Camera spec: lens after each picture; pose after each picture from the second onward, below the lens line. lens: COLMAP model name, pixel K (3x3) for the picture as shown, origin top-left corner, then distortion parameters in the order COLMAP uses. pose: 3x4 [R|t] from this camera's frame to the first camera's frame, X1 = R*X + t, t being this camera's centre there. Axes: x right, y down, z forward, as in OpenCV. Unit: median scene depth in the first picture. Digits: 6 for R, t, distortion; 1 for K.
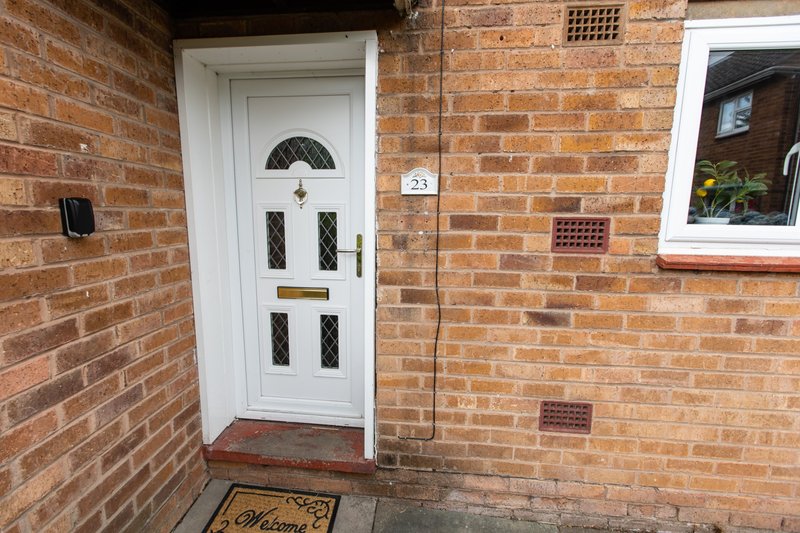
lens RADIAL K [[353.6, 0, 391.5], [0, 353.6, 263.6], [0, 0, 1]] dist [0.001582, 0.000538]
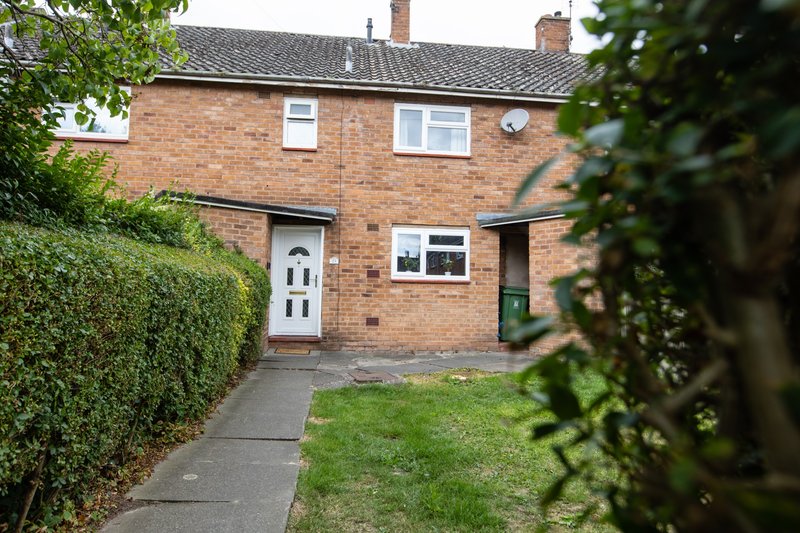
lens RADIAL K [[353.6, 0, 391.5], [0, 353.6, 263.6], [0, 0, 1]] dist [0.001582, 0.000538]
pose [[0.973960, 0.019820, 0.225854, -0.183549], [0.023708, 0.981806, -0.188400, 0.549138], [-0.225479, 0.188848, 0.955770, -2.851693]]
